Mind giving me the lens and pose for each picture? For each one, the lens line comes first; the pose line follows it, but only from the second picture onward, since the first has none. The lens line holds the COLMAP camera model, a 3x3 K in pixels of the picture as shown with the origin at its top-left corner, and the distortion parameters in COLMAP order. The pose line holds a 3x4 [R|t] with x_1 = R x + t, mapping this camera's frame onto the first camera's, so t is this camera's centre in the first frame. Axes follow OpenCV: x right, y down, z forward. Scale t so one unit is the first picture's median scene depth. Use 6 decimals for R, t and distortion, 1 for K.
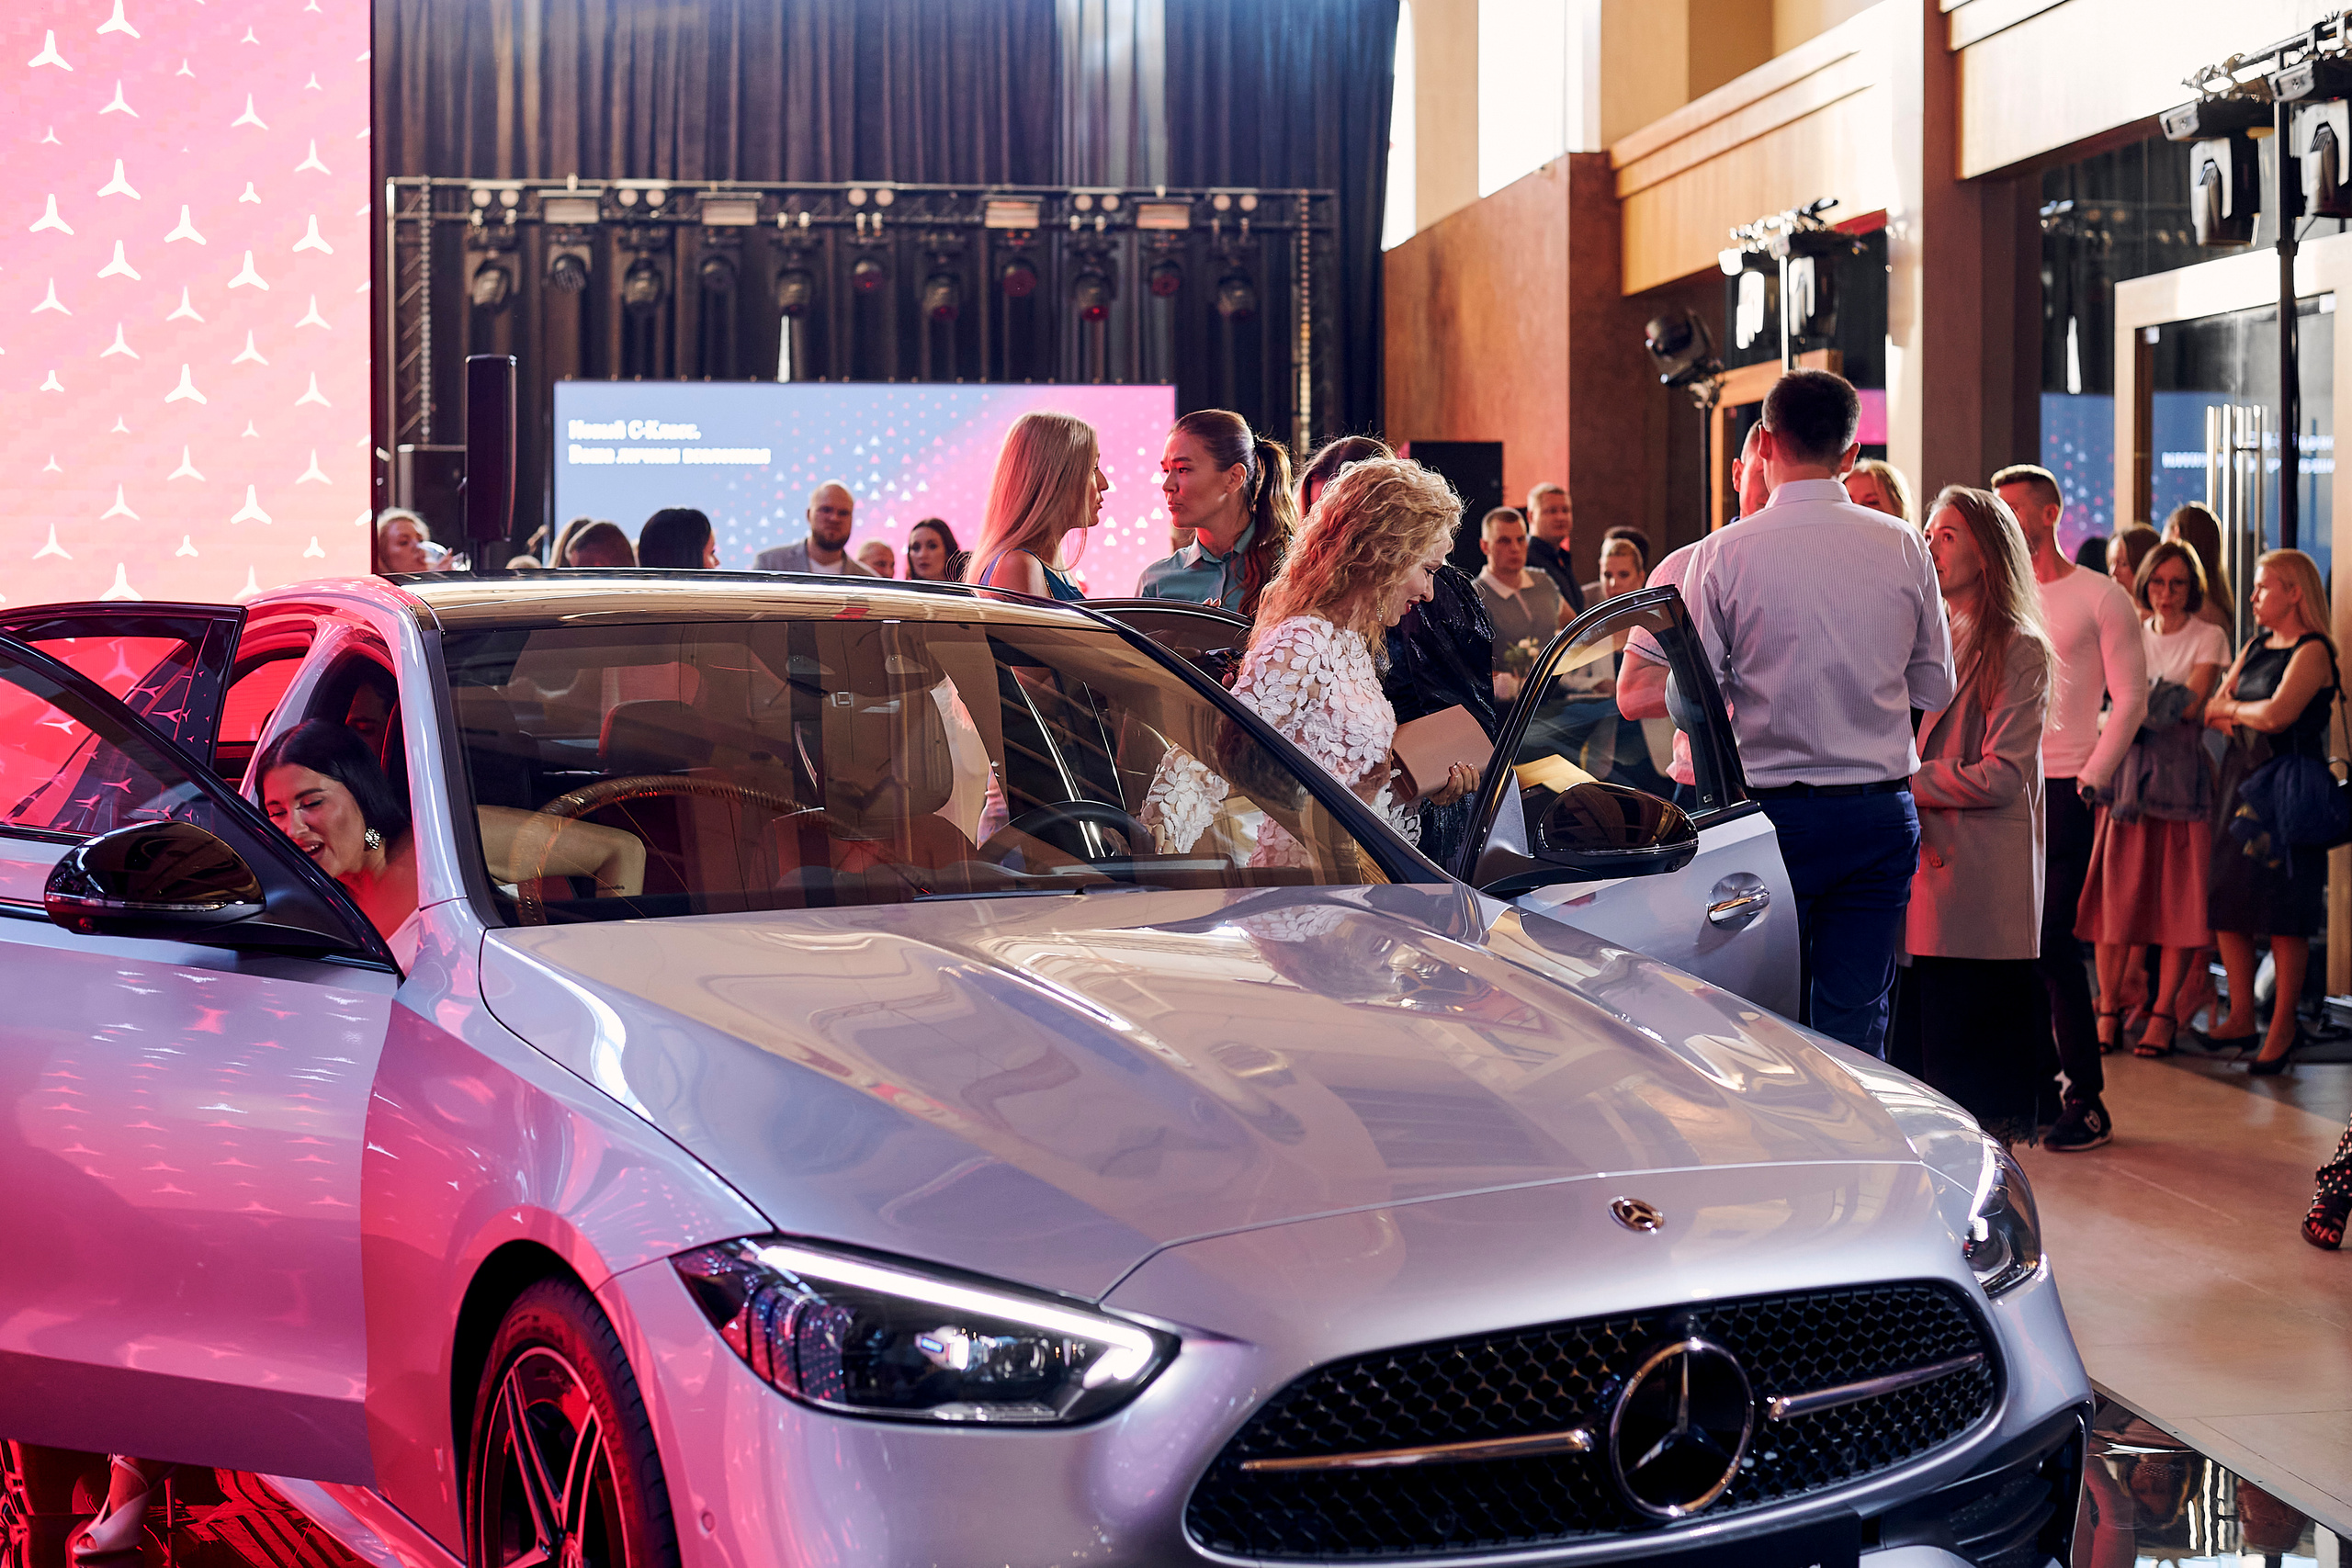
lens RADIAL K [[3510.0, 0, 1301.0], [0, 3510.0, 733.0], [0, 0, 1]] dist [-0.137124, 0.096156]
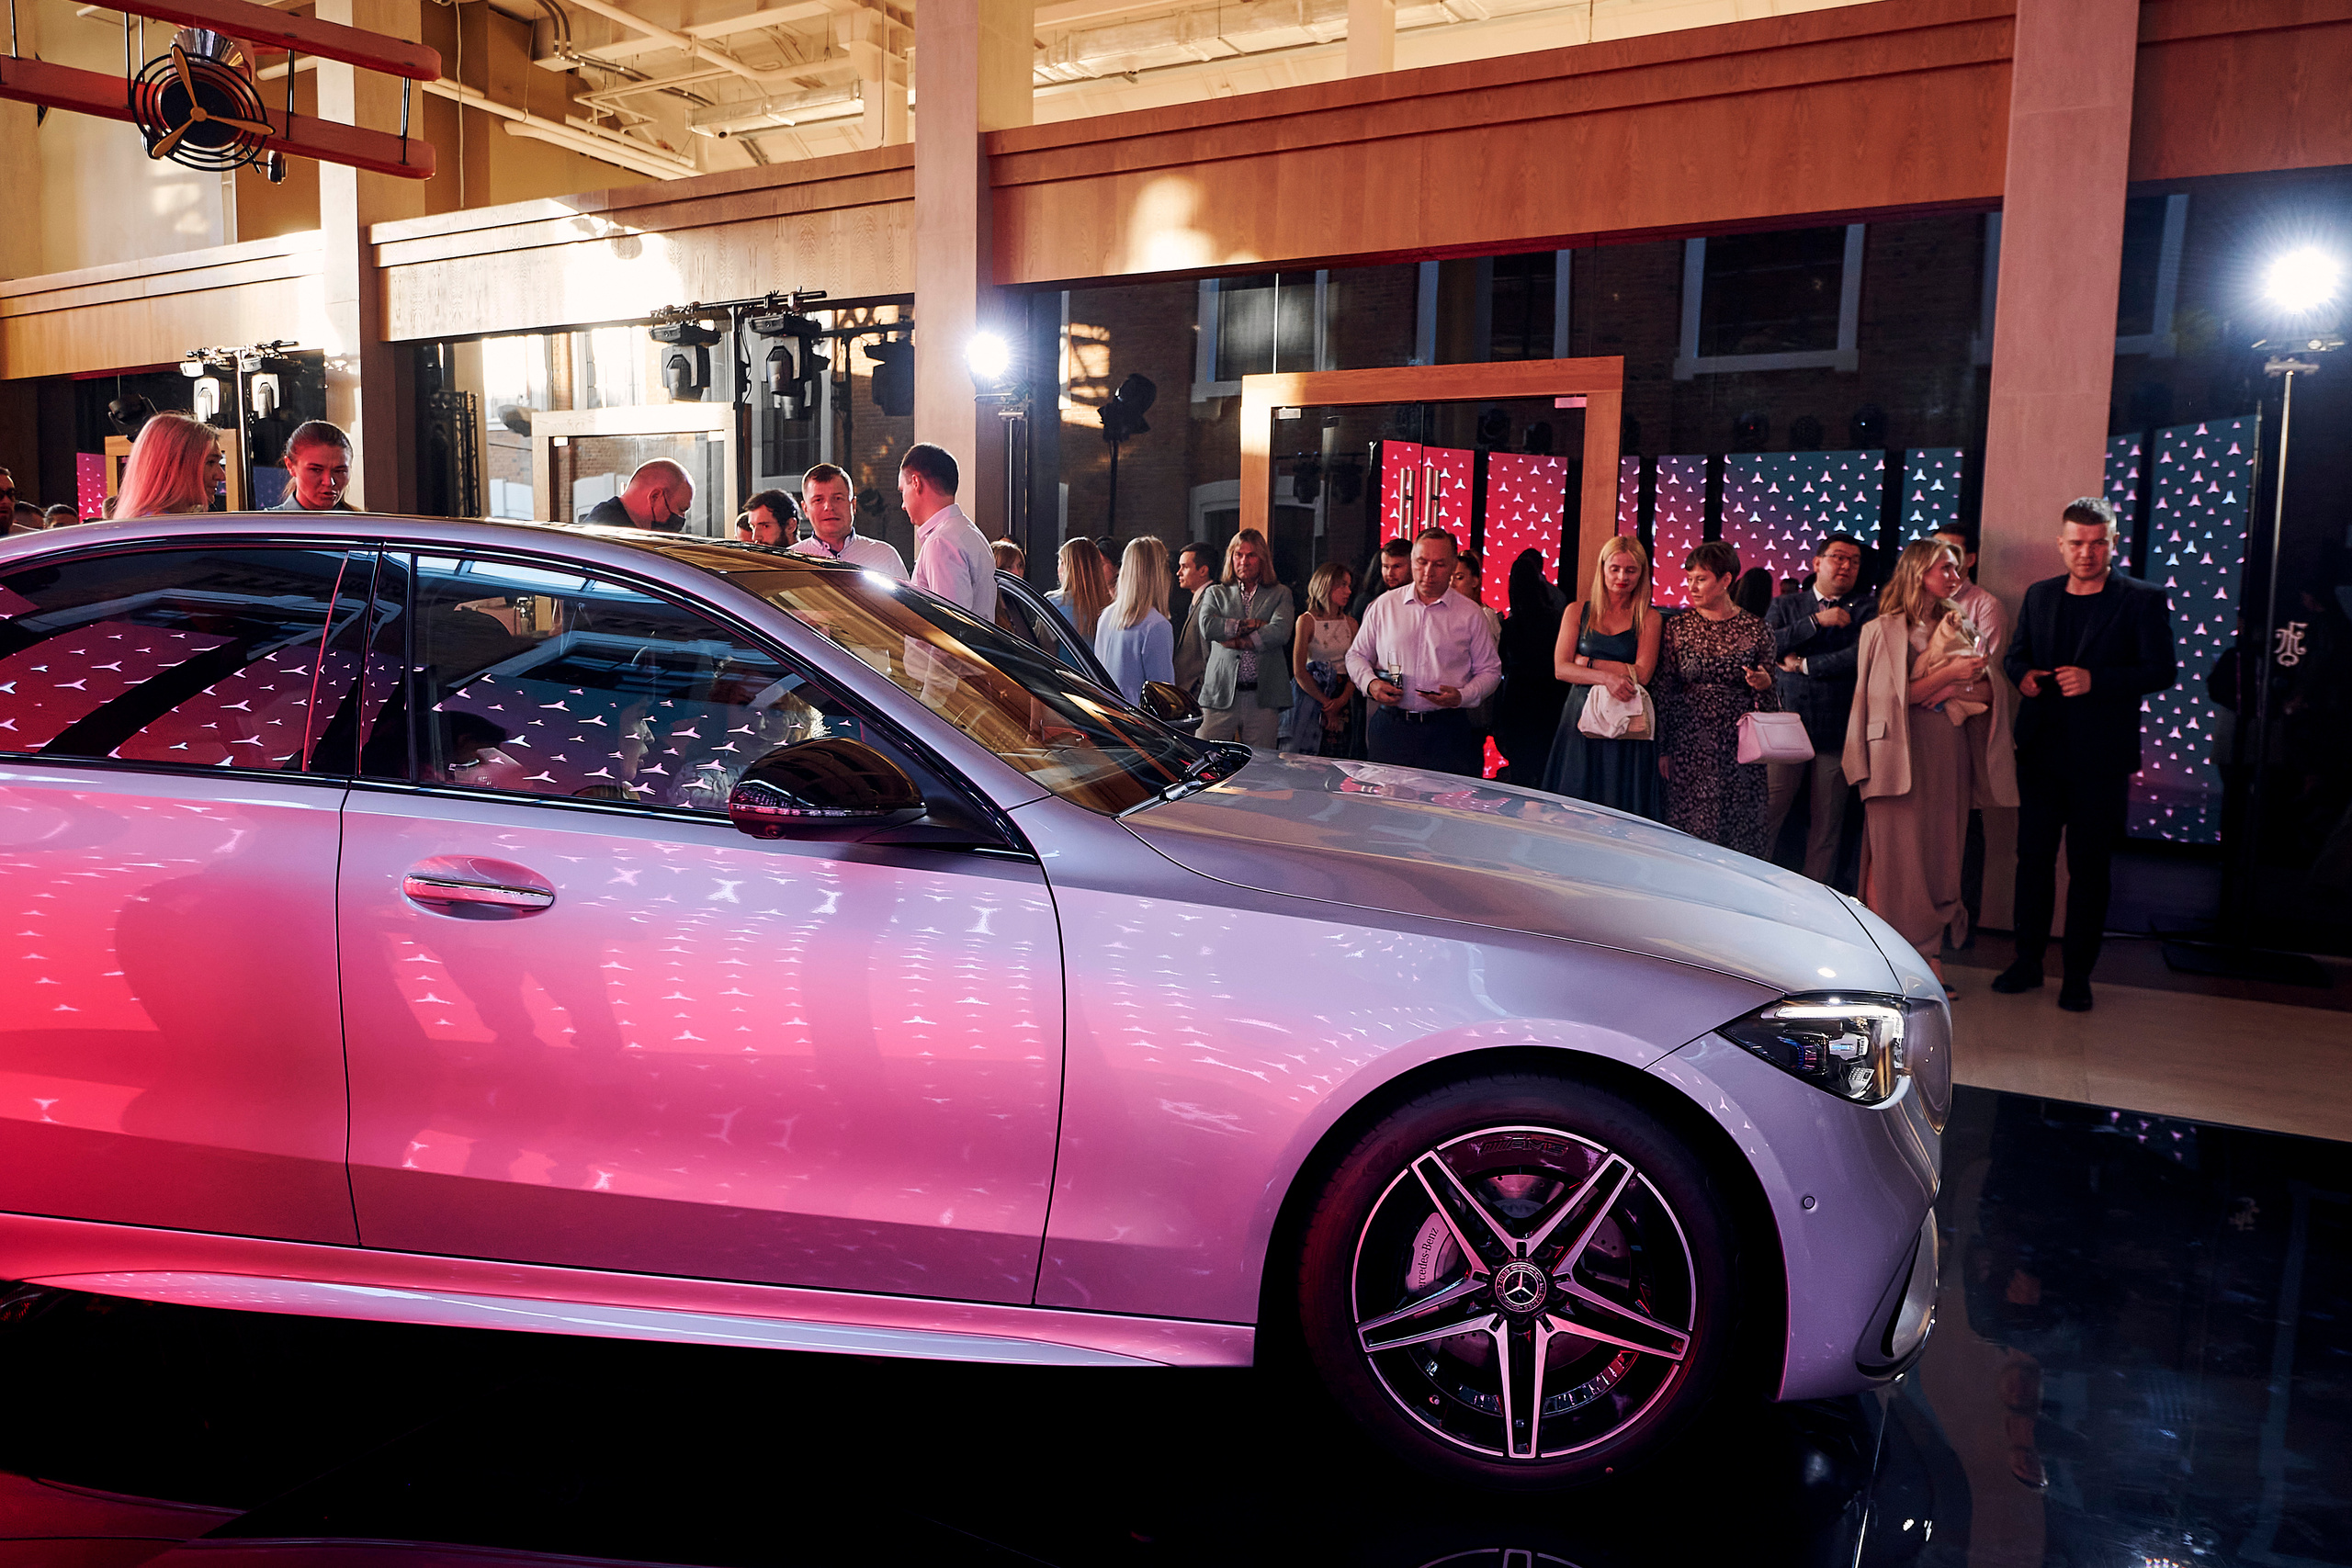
lens RADIAL K [[1483.0, 0, 1259.1], [0, 1483.0, 740.8], [0, 0, 1]] dist [0.002567, 0.000619]
pose [[0.588594, -0.058820, 0.806286, -0.171377], [0.006968, 0.997682, 0.067697, -0.002146], [-0.808399, -0.034228, 0.587639, 0.177566]]
